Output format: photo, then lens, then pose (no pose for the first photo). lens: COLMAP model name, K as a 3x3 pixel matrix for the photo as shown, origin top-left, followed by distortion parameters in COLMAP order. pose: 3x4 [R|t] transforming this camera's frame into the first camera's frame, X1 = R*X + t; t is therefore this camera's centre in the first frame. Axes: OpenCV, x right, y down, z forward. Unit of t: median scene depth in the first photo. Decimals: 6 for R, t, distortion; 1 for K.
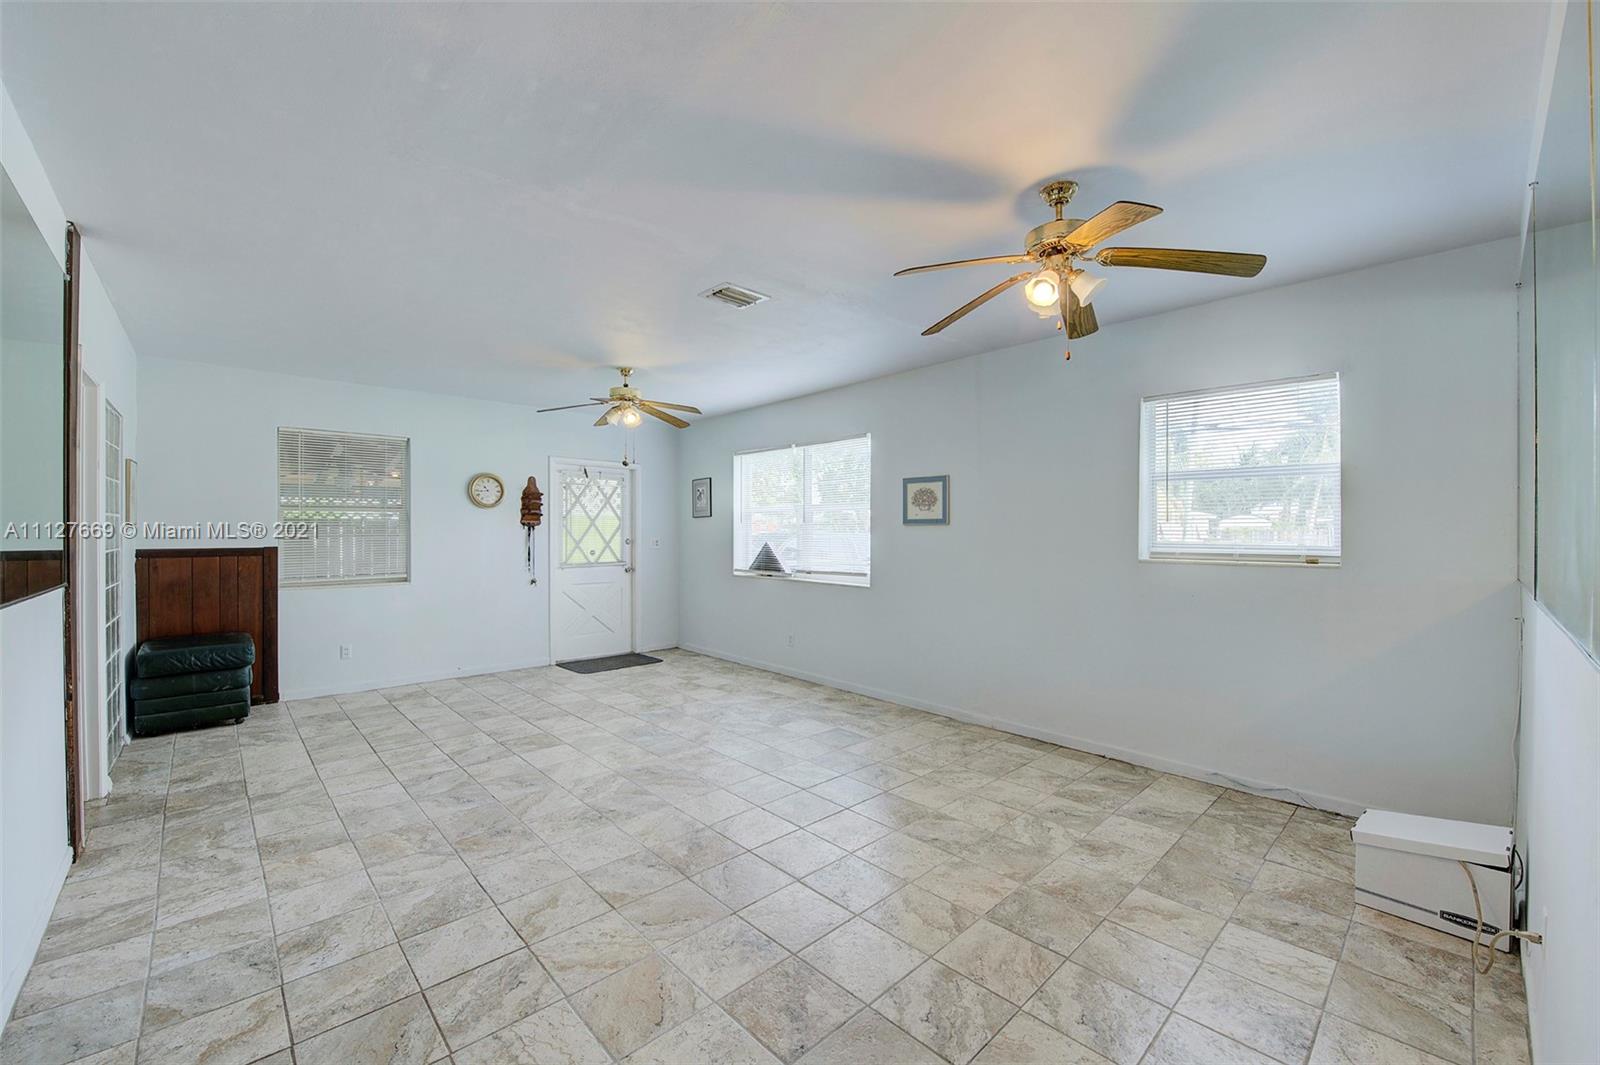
lens RADIAL K [[639.1, 0, 800.4], [0, 639.1, 532.9], [0, 0, 1]] dist [-0.013214, -0.001144]
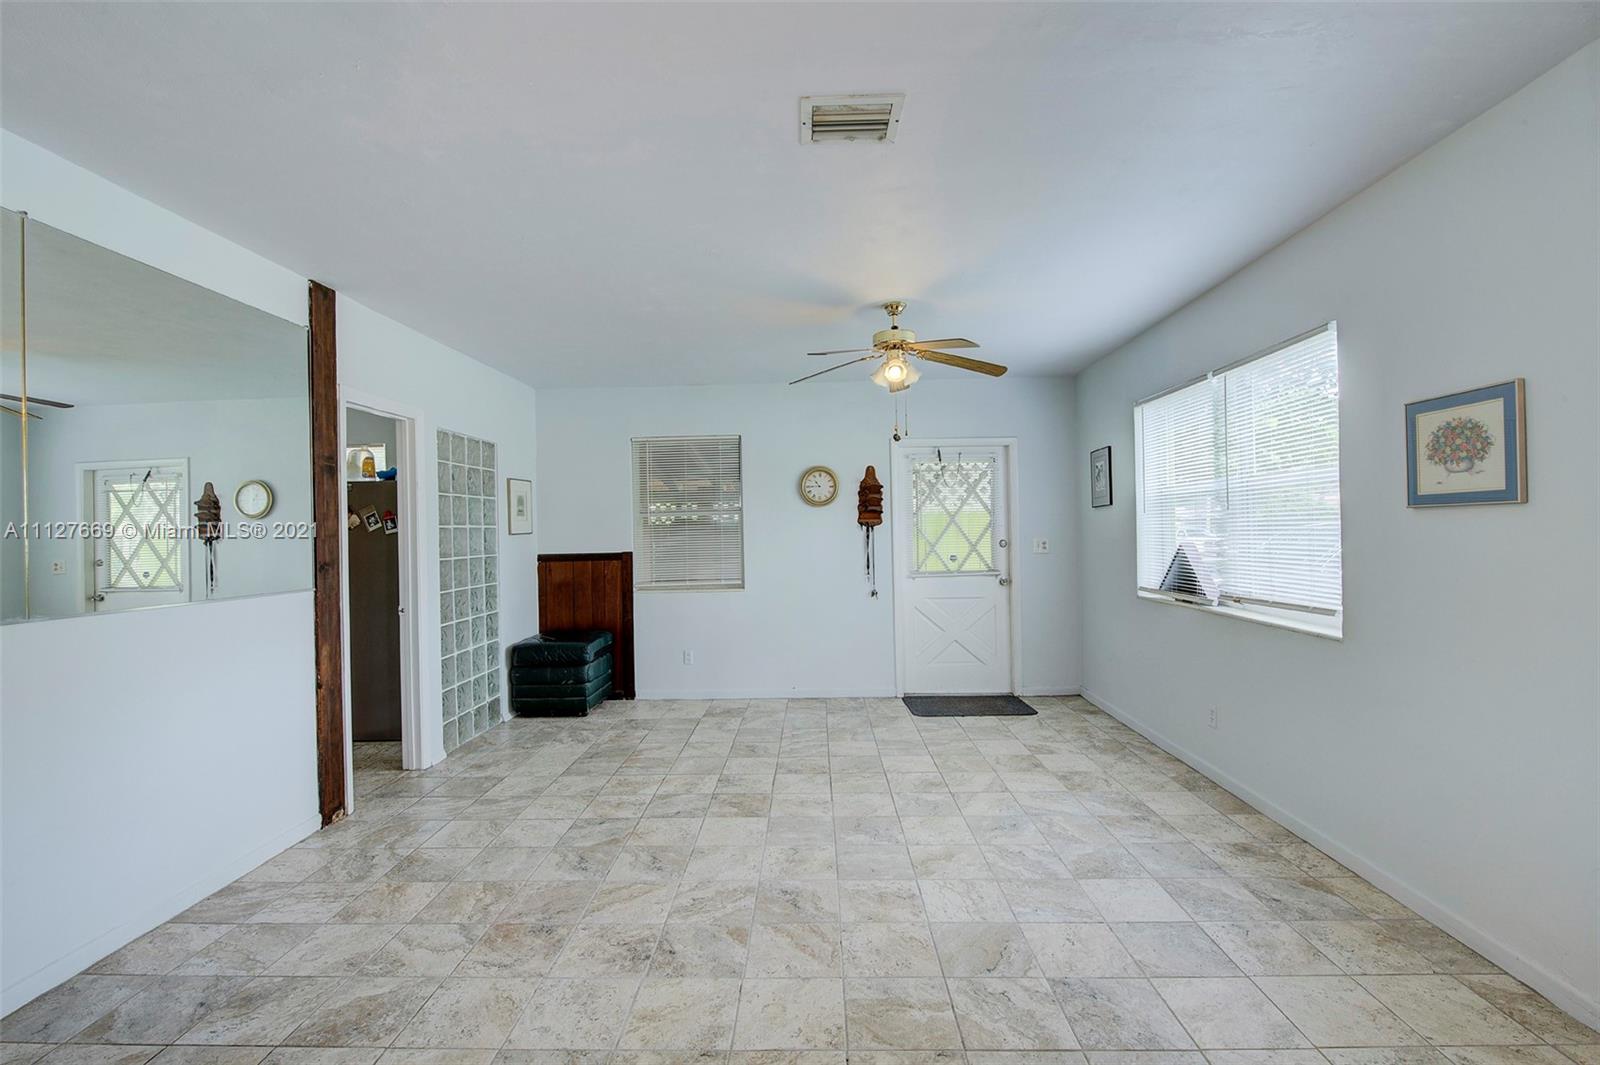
lens RADIAL K [[717.9, 0, 799.0], [0, 717.9, 531.9], [0, 0, 1]] dist [-0.008476, -0.001861]
pose [[0.709275, -0.015498, -0.704762, 0.233996], [0.018582, 0.999822, -0.003285, -0.002147], [0.704687, -0.010766, 0.709436, 0.386567]]
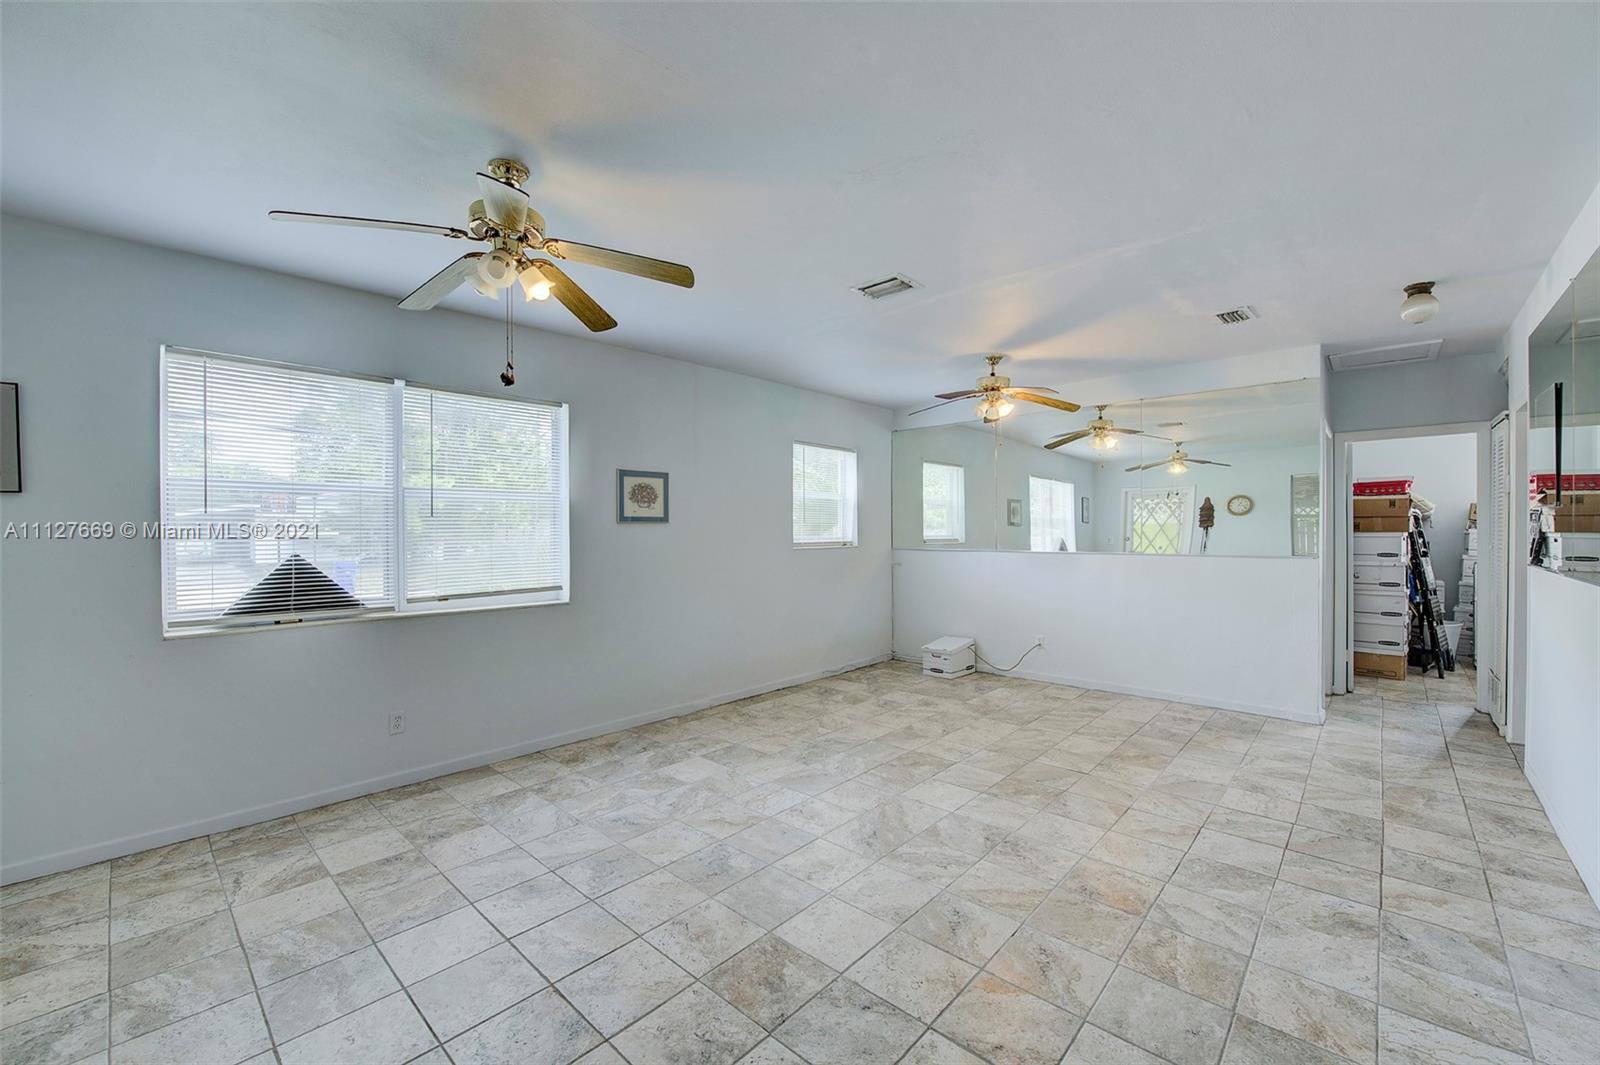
lens RADIAL K [[639.1, 0, 802.2], [0, 639.1, 526.6], [0, 0, 1]] dist [-0.013214, -0.001144]
pose [[-0.075325, 0.002809, 0.997155, -0.808154], [0.006734, 0.999975, -0.002308, -0.003945], [-0.997136, 0.006541, -0.075342, 0.911322]]
